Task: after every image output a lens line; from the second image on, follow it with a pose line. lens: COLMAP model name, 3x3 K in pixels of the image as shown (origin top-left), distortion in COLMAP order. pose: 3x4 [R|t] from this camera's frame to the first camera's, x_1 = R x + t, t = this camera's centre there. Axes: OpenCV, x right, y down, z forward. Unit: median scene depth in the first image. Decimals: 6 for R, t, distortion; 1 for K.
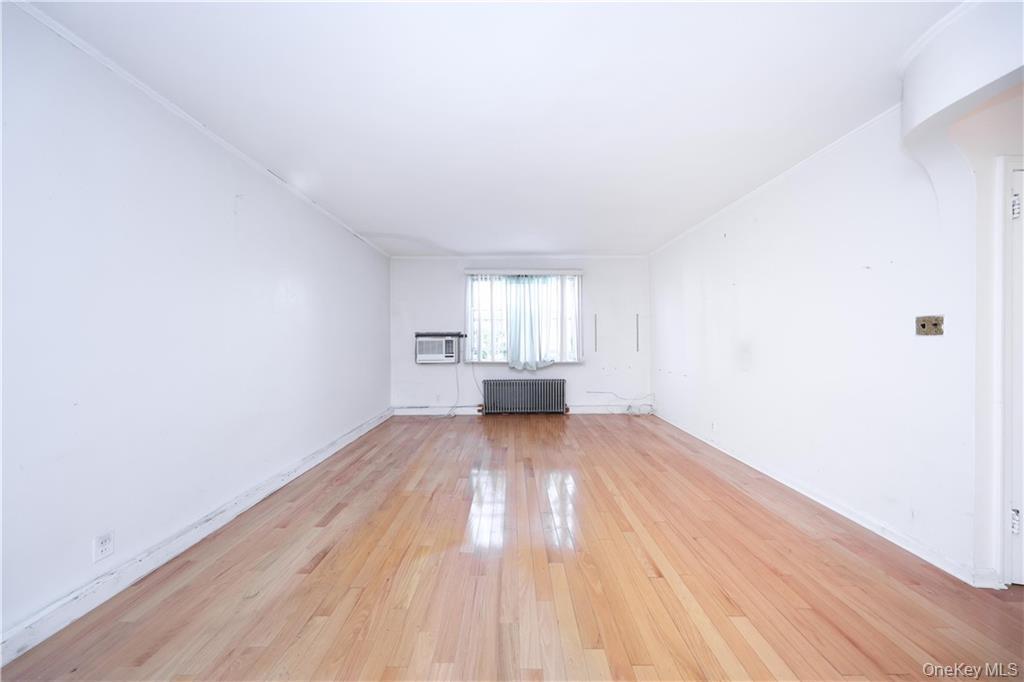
lens RADIAL K [[294.4, 0, 511.0], [0, 294.4, 341.0], [0, 0, 1]] dist [0.000133, -0.000103]
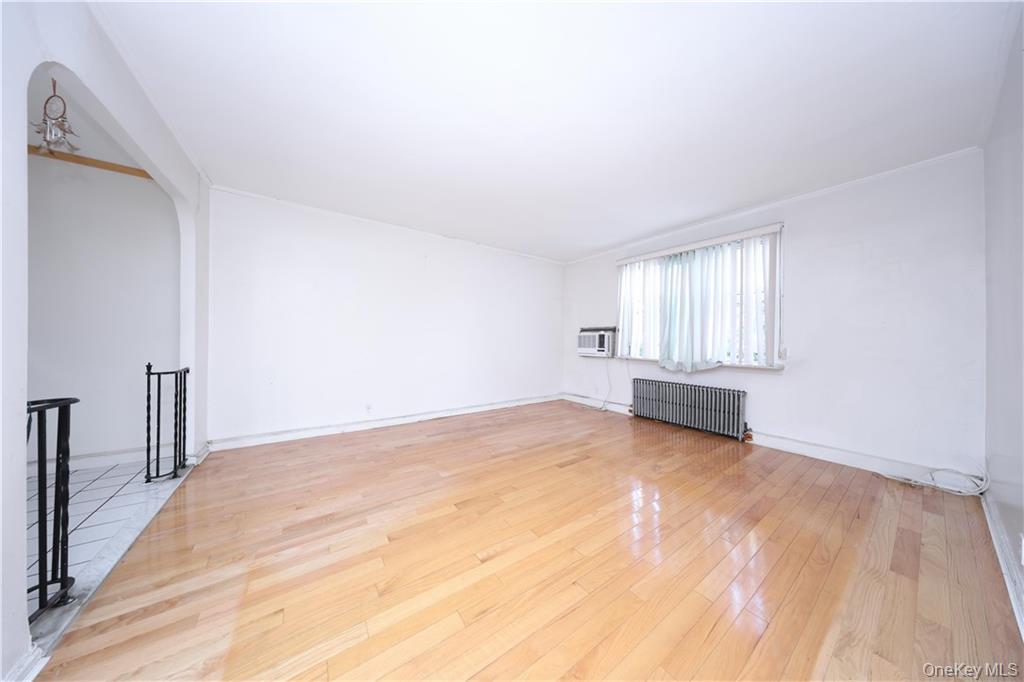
lens RADIAL K [[294.4, 0, 511.1], [0, 294.4, 340.3], [0, 0, 1]] dist [0.000133, -0.000103]
pose [[0.572862, 0.011222, -0.819575, 0.437800], [-0.015385, 0.999877, 0.002937, 0.018943], [0.819507, 0.010927, 0.572965, 0.164250]]
